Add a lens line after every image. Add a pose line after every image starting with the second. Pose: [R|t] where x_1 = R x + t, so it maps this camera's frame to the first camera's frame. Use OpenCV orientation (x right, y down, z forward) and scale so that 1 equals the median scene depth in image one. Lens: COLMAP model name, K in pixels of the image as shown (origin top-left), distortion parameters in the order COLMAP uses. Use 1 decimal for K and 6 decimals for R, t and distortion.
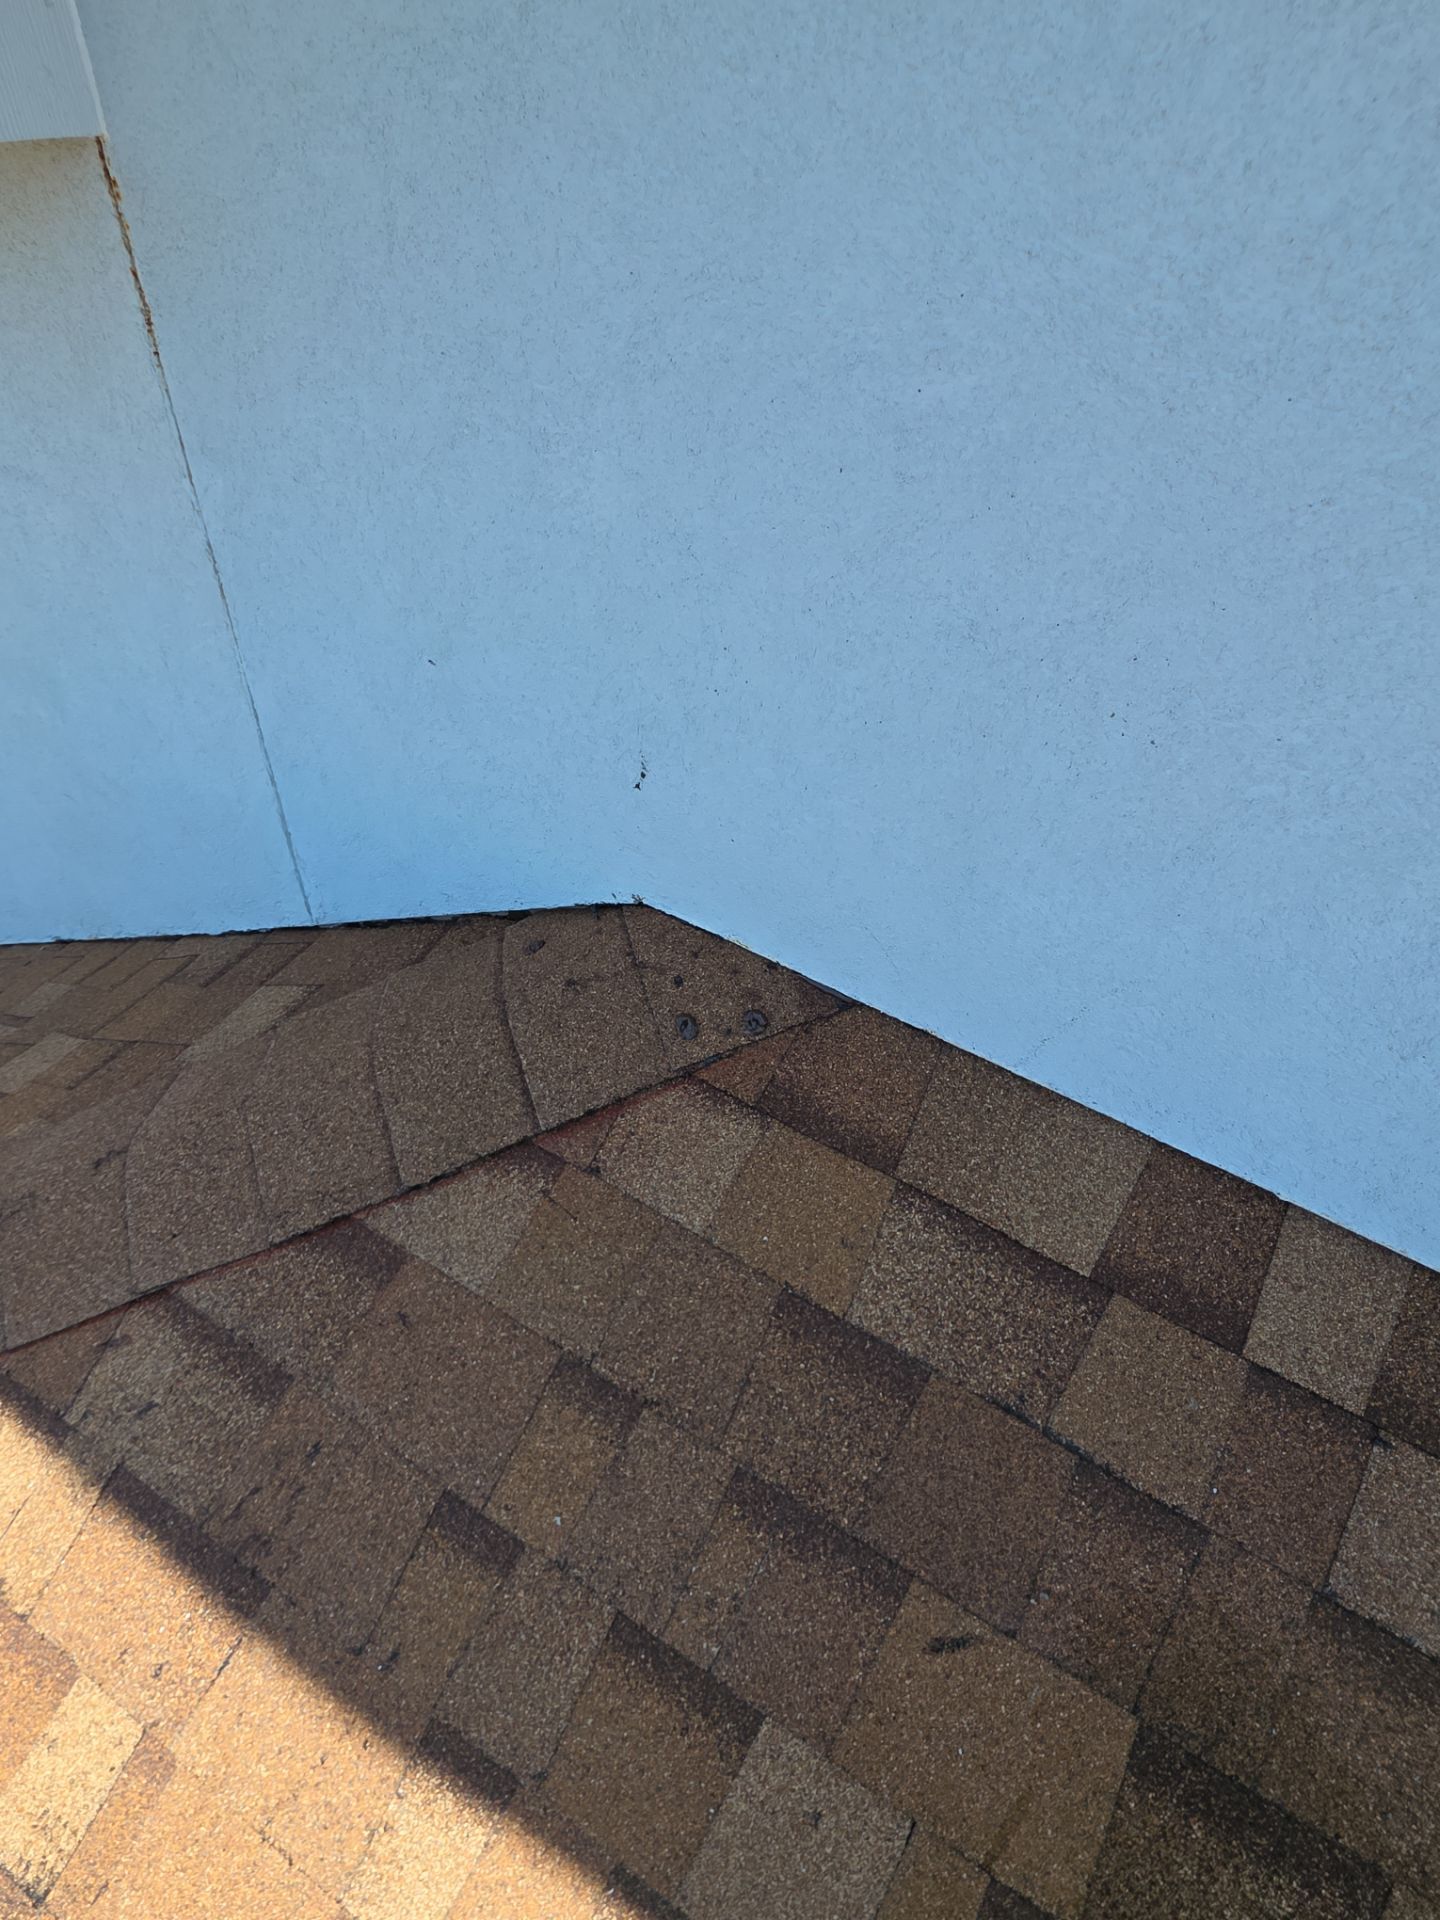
lens RADIAL K [[1000.5, 0, 724.1], [0, 1000.5, 967.6], [0, 0, 1]] dist [0.009298, -0.006177]
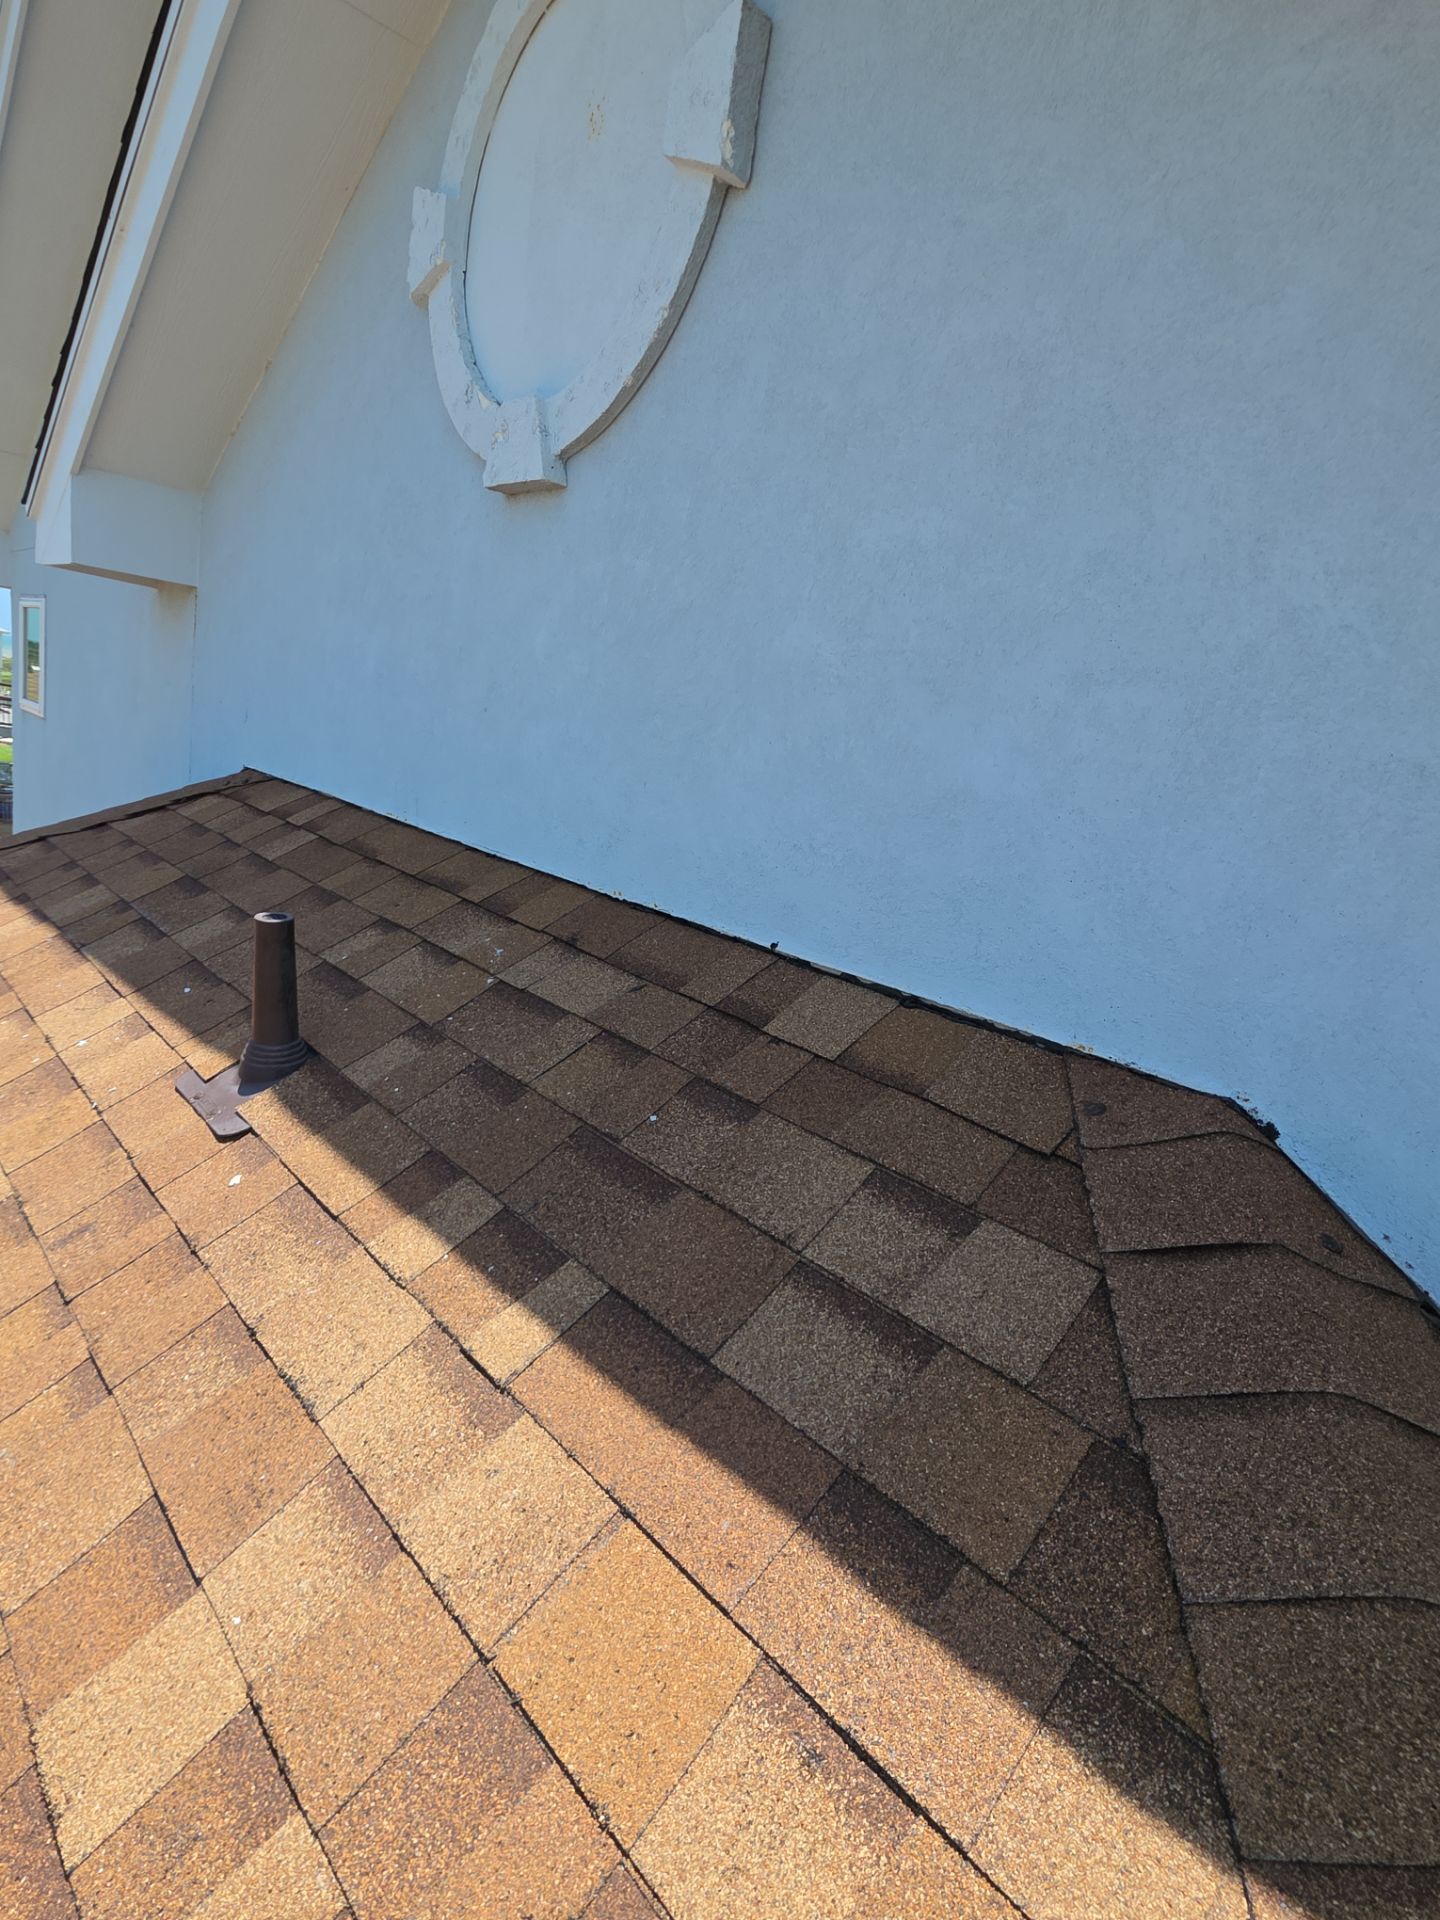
lens RADIAL K [[1000.5, 0, 724.1], [0, 1000.5, 967.6], [0, 0, 1]] dist [0.009298, -0.006177]
pose [[0.954130, 0.108257, -0.279135, 2.363965], [-0.247598, 0.809477, -0.532393, 1.794215], [0.168319, 0.577085, 0.799150, -0.889951]]
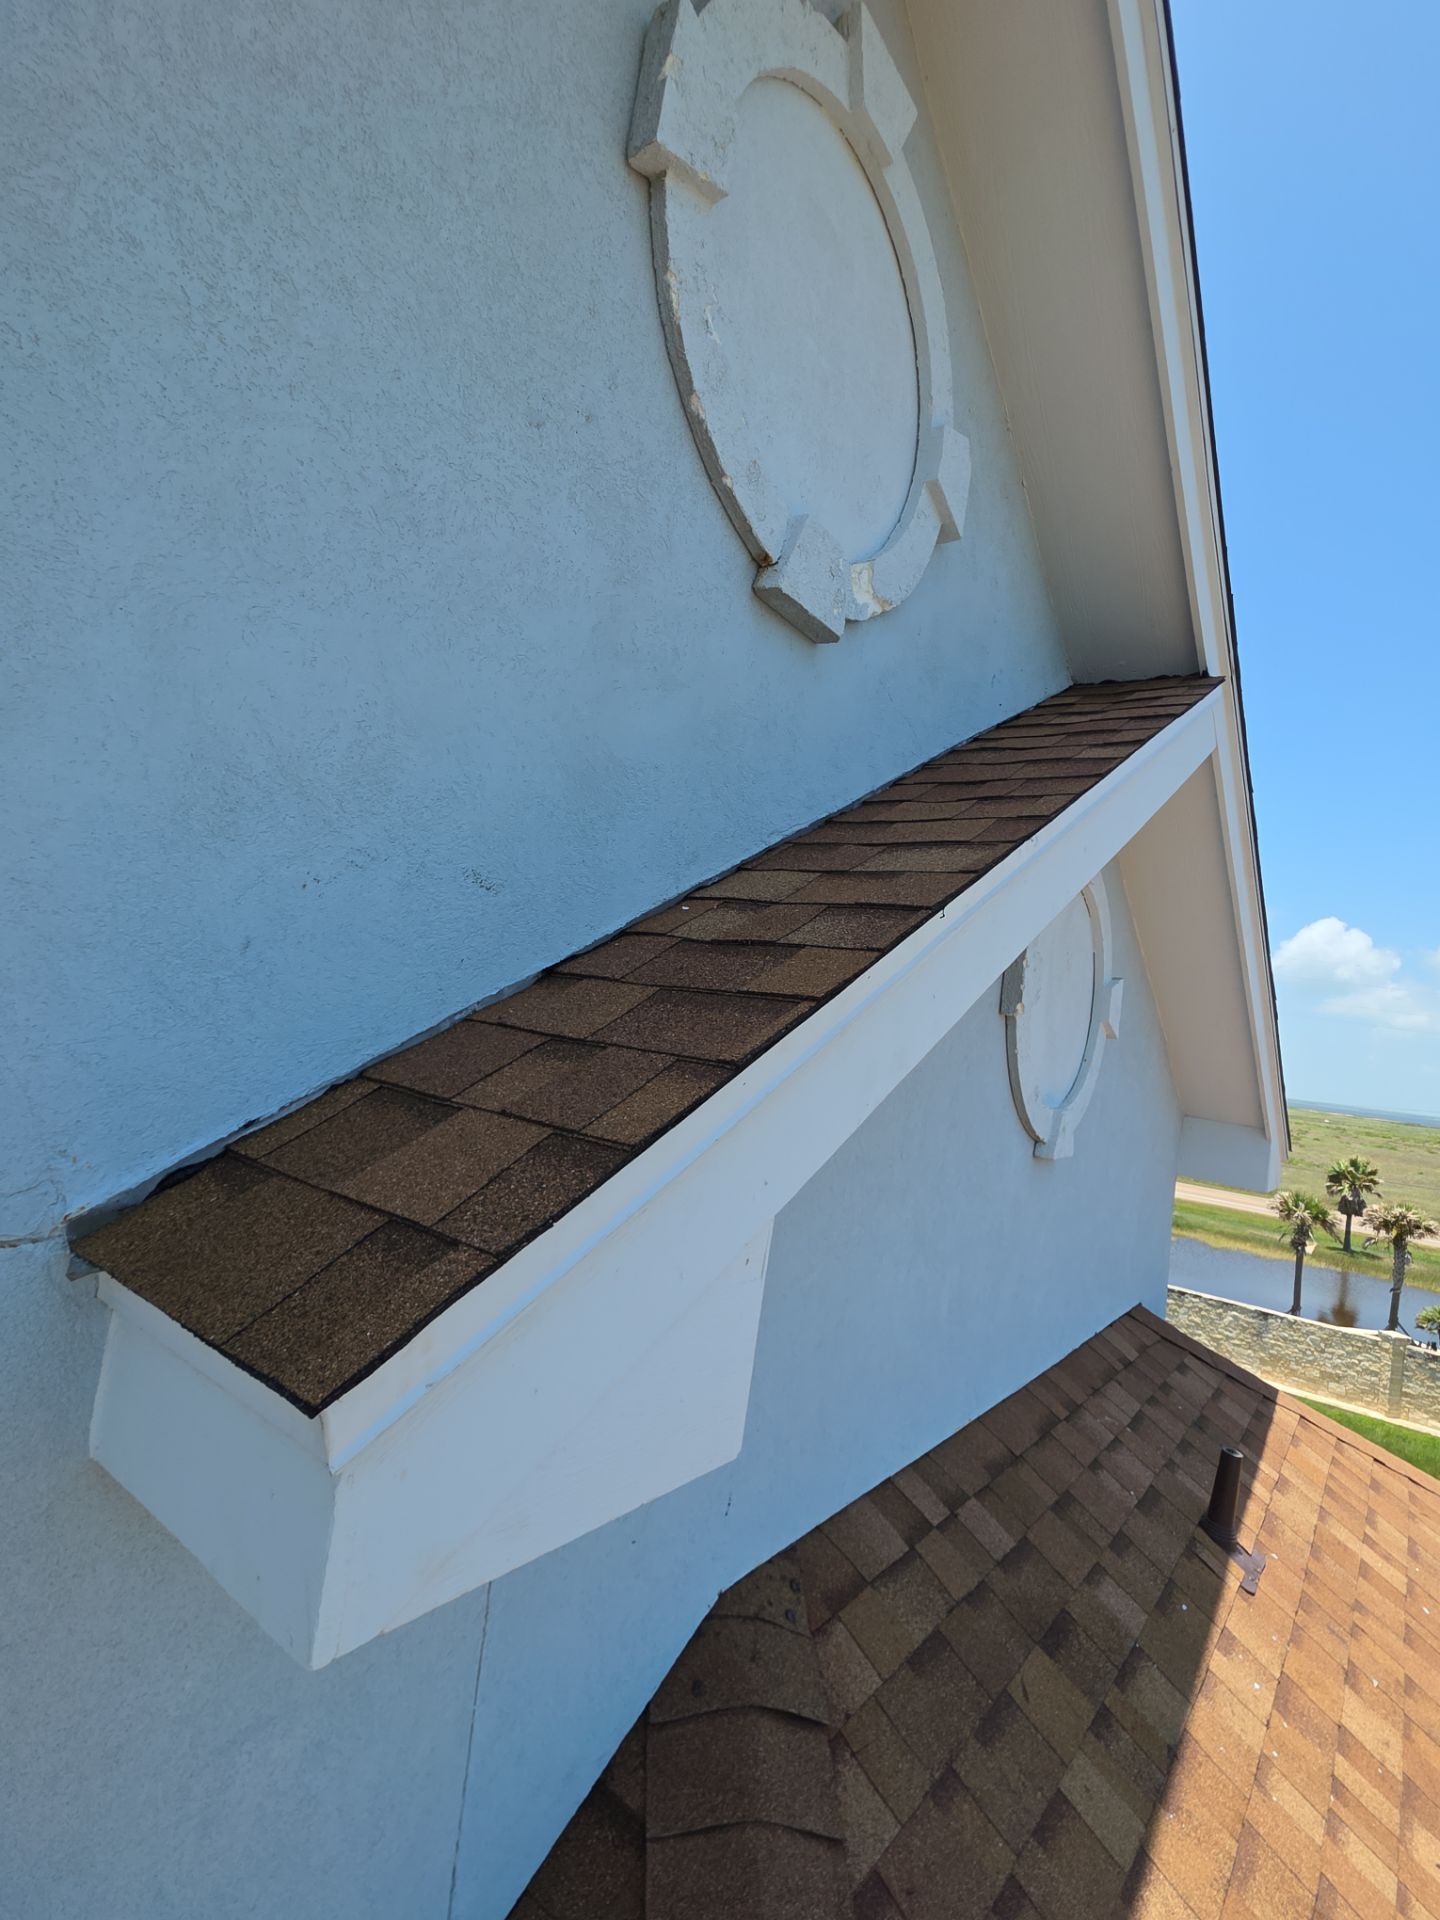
lens RADIAL K [[930.9, 0, 720.0], [0, 930.9, 960.0], [0, 0, 1]] dist [0.000988, -0.000605]
pose [[0.143414, -0.023336, 0.989388, -1.720090], [0.609253, 0.789909, -0.069681, -0.853988], [-0.779900, 0.612780, 0.127501, 0.152628]]
